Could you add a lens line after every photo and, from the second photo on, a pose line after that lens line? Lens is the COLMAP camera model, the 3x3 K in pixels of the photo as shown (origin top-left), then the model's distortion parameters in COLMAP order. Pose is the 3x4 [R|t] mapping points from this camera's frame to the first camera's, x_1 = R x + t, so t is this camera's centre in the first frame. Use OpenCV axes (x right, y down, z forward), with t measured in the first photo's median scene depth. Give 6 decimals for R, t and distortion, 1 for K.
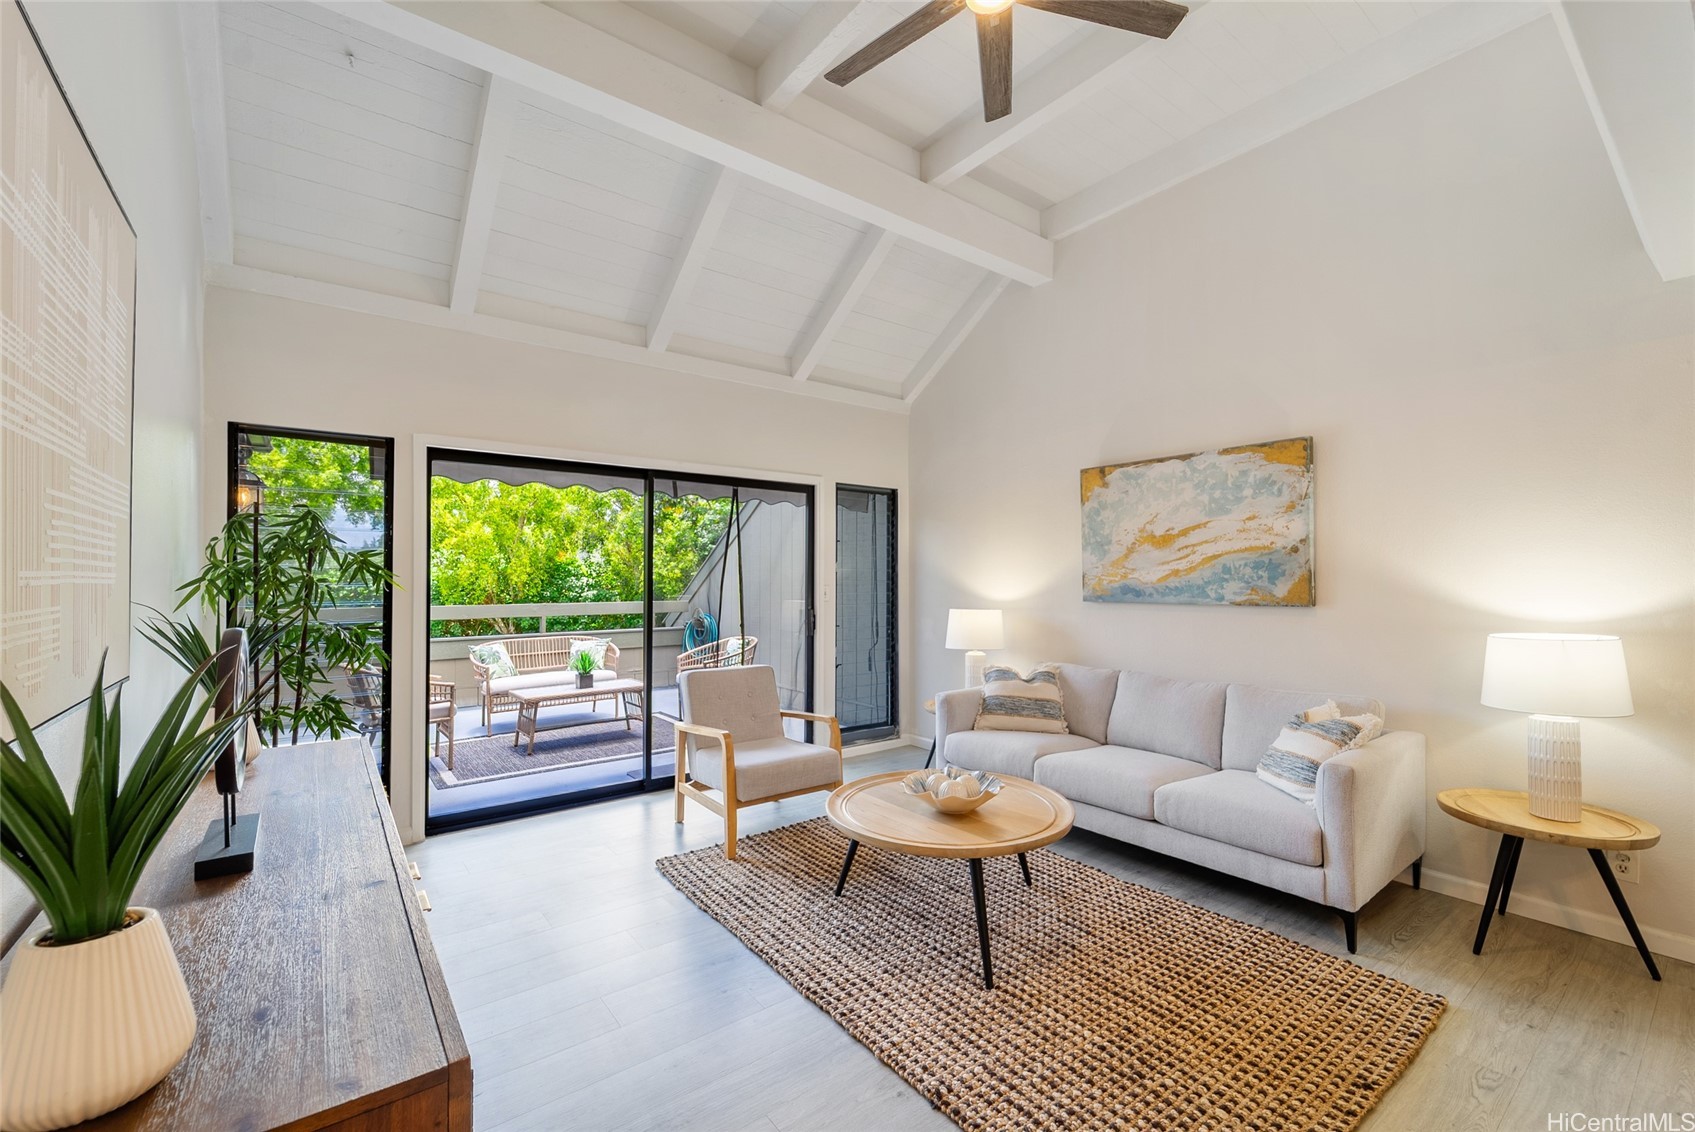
lens RADIAL K [[700.6, 0, 845.7], [0, 700.6, 564.5], [0, 0, 1]] dist [0.004277, -0.002438]
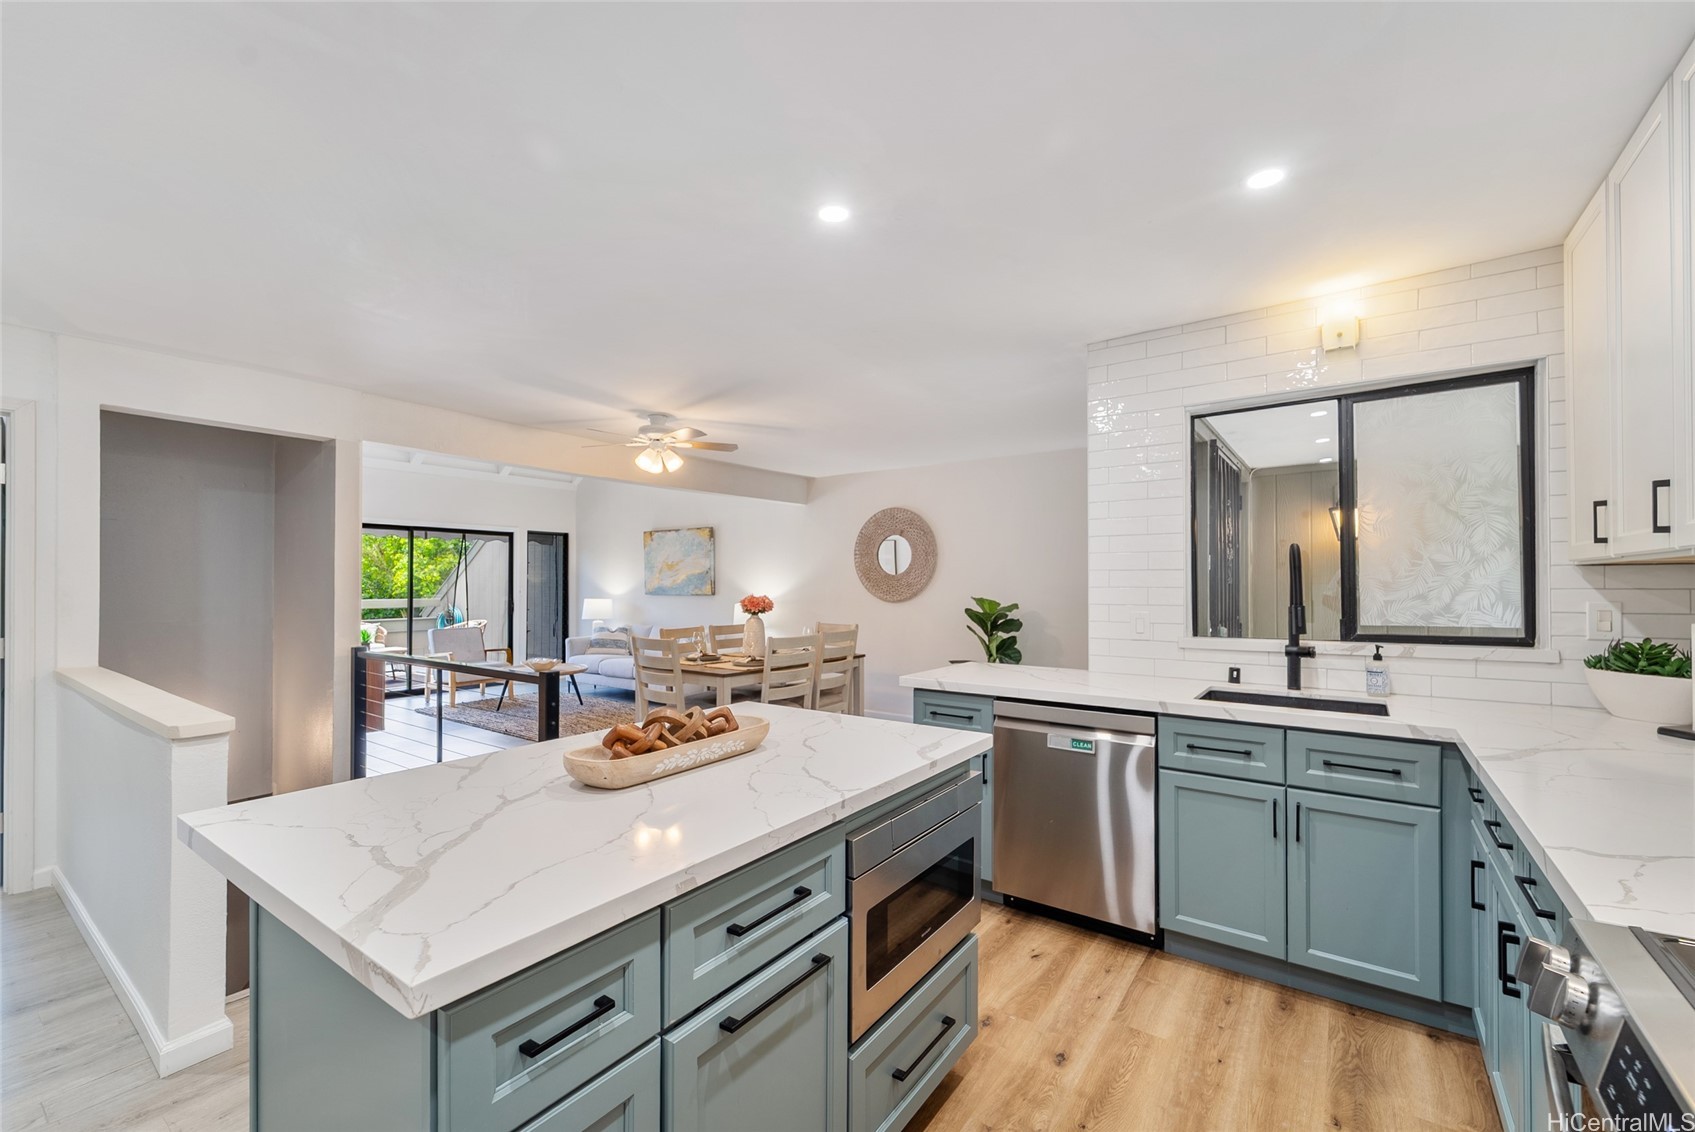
lens RADIAL K [[700.6, 0, 841.9], [0, 700.6, 579.3], [0, 0, 1]] dist [0.004277, -0.002438]
pose [[0.962376, 0.011018, 0.271497, 0.310586], [-0.012761, 0.999908, 0.004654, -0.009539], [-0.271421, -0.007944, 0.962428, -1.084269]]
